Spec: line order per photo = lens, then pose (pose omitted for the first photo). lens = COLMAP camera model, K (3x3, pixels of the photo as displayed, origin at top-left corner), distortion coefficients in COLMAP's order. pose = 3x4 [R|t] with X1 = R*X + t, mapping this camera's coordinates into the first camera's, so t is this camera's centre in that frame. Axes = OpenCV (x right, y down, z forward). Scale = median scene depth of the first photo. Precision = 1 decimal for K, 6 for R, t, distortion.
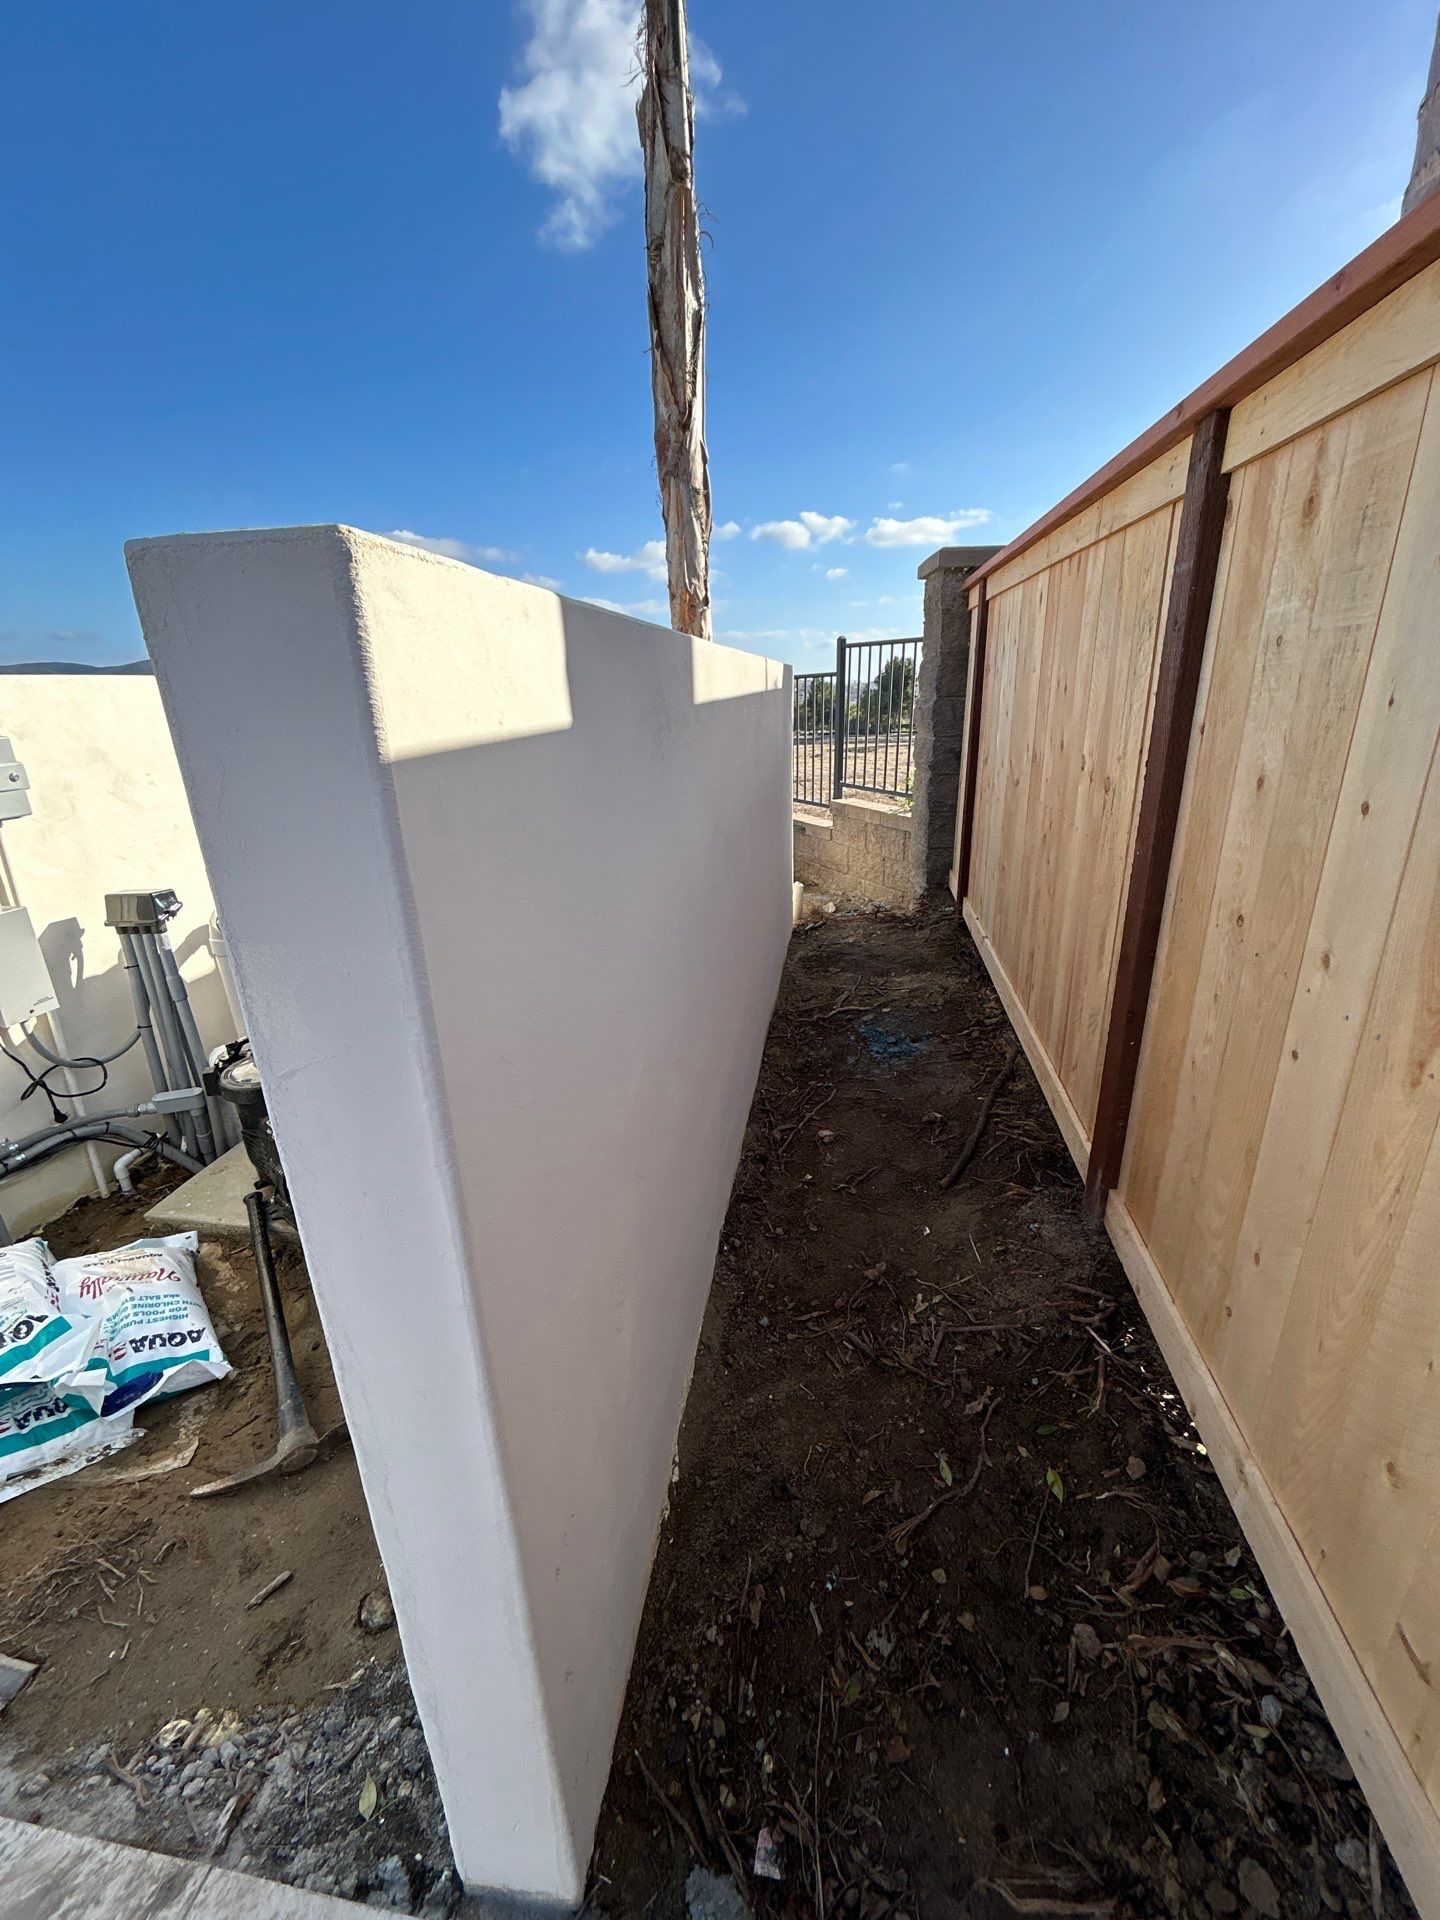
lens RADIAL K [[774.0, 0, 726.3], [0, 774.0, 958.5], [0, 0, 1]] dist [0.001088, -0.000380]
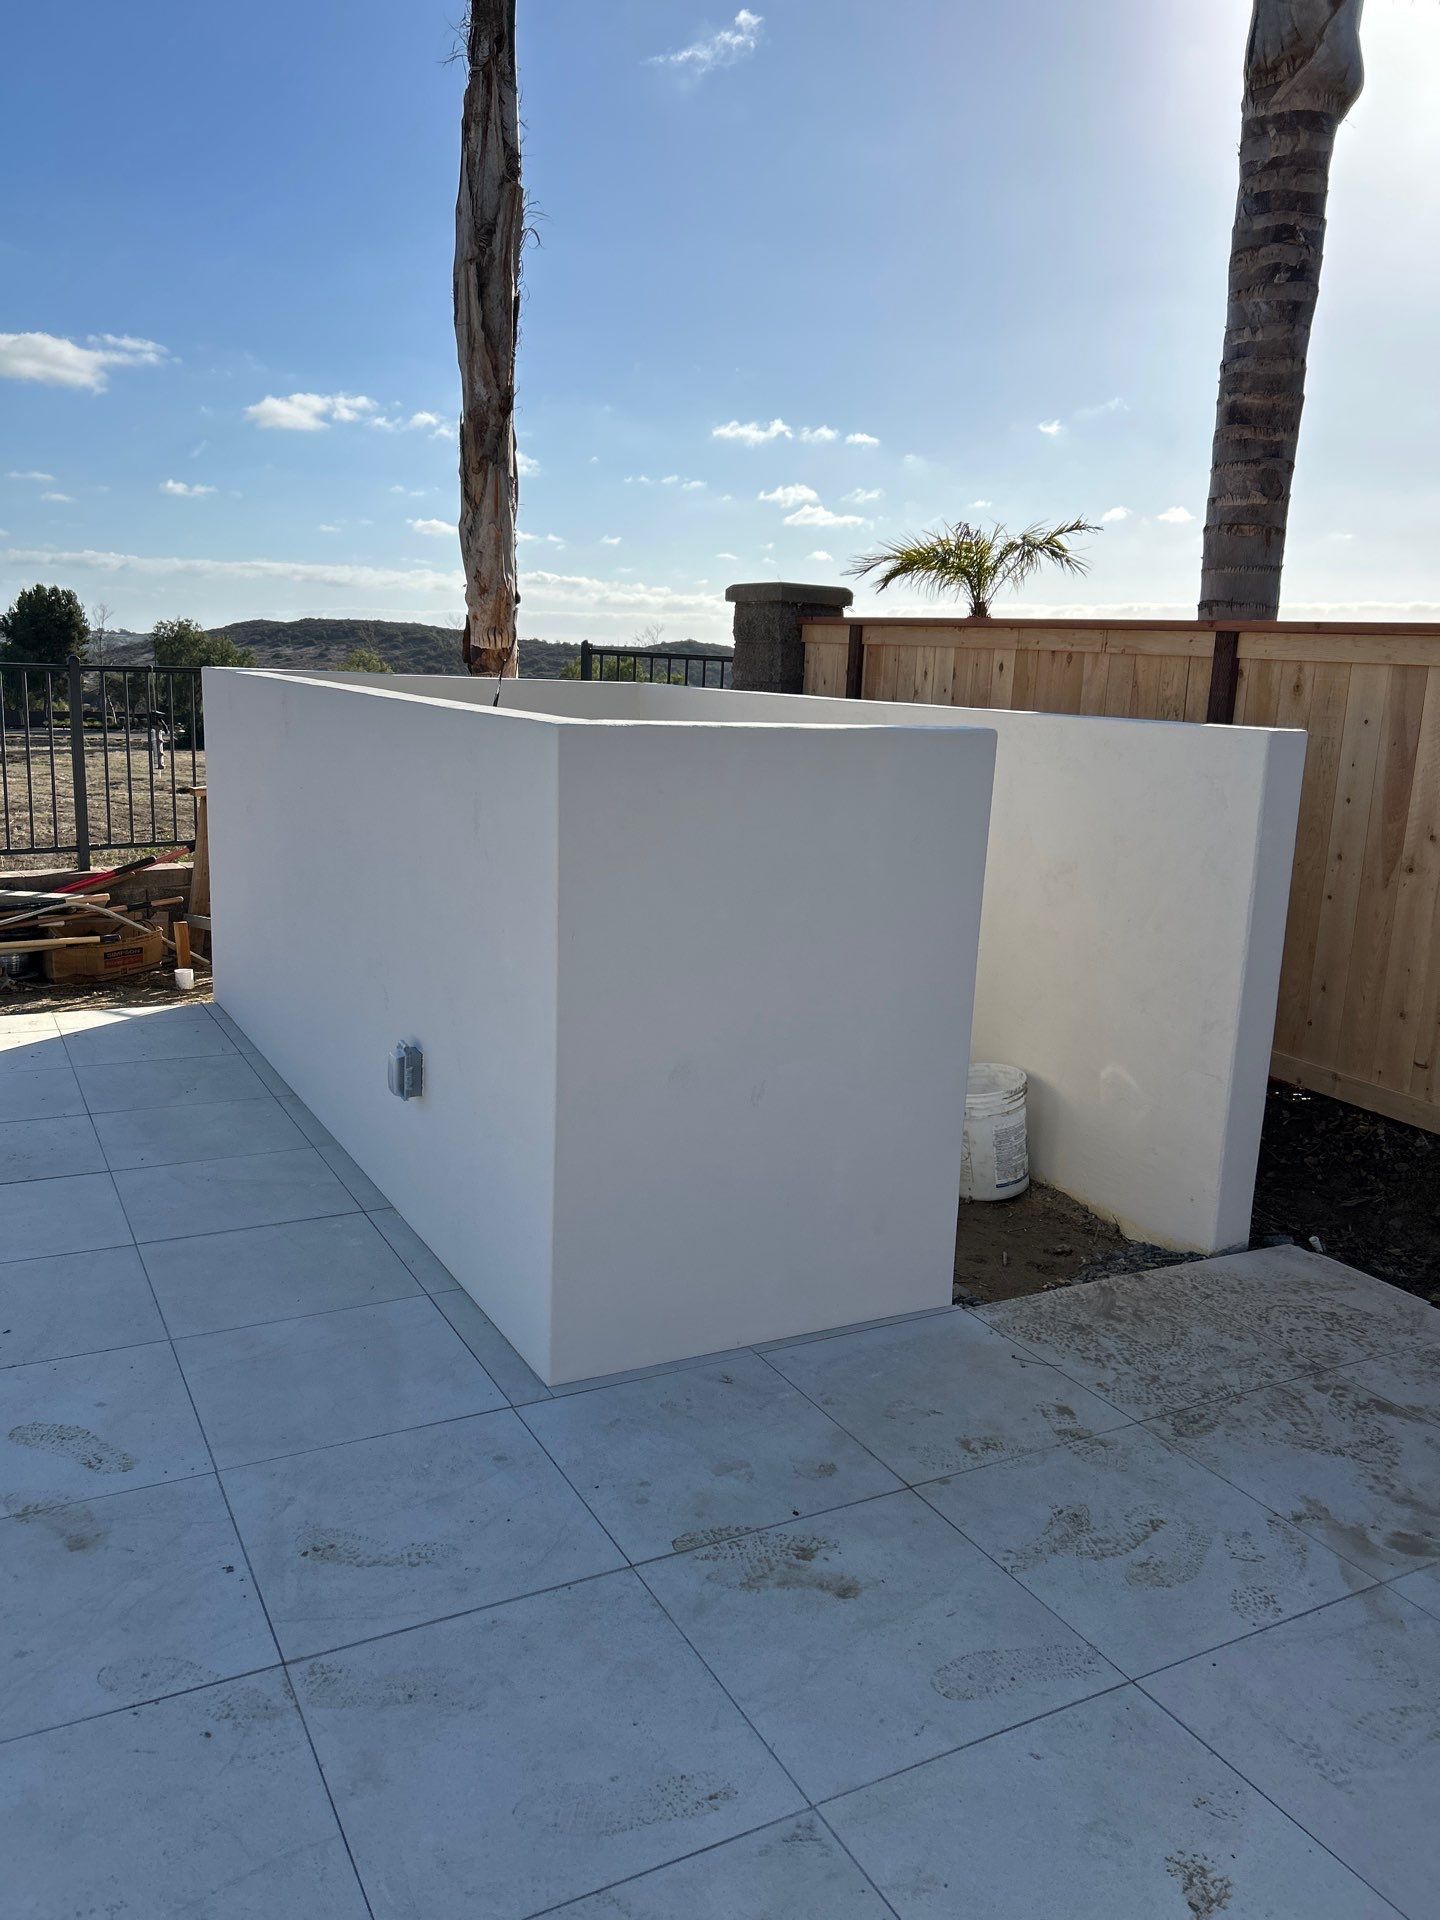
lens RADIAL K [[1459.3, 0, 702.2], [0, 1459.3, 962.7], [0, 0, 1]] dist [0.061576, -0.066889]
pose [[0.788450, -0.061594, 0.612007, -1.602628], [0.138819, 0.987122, -0.079494, 0.180953], [-0.599229, 0.147635, 0.786847, -0.639397]]
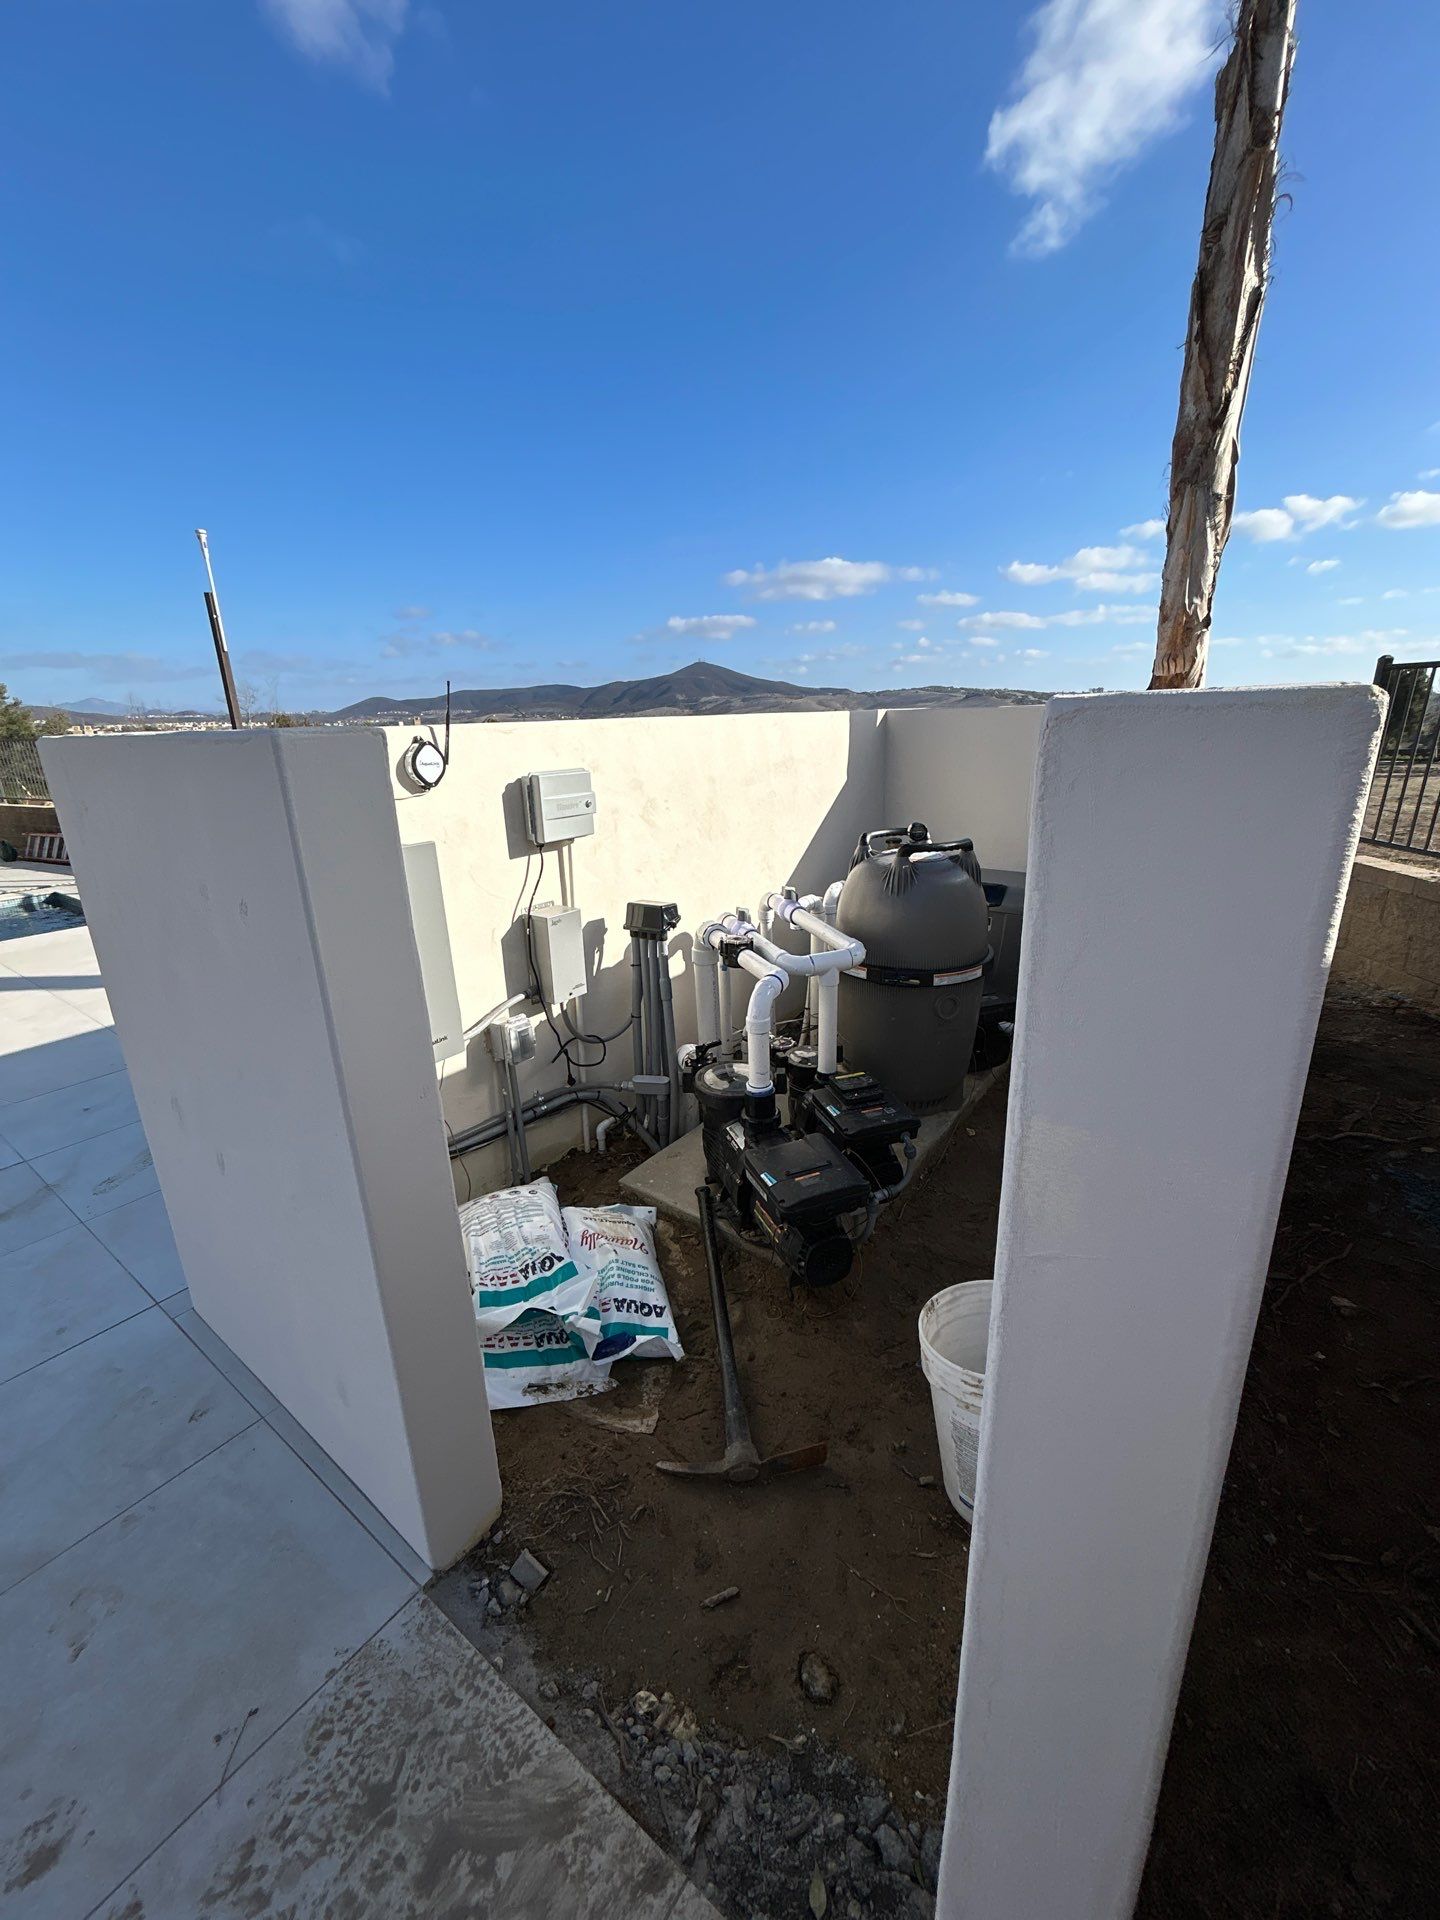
lens RADIAL K [[774.0, 0, 719.7], [0, 774.0, 957.1], [0, 0, 1]] dist [0.001088, -0.000380]
pose [[0.886895, 0.141628, -0.439725, -0.136001], [-0.150142, 0.988542, 0.015568, -0.037065], [0.436891, 0.052214, 0.897998, 0.002106]]
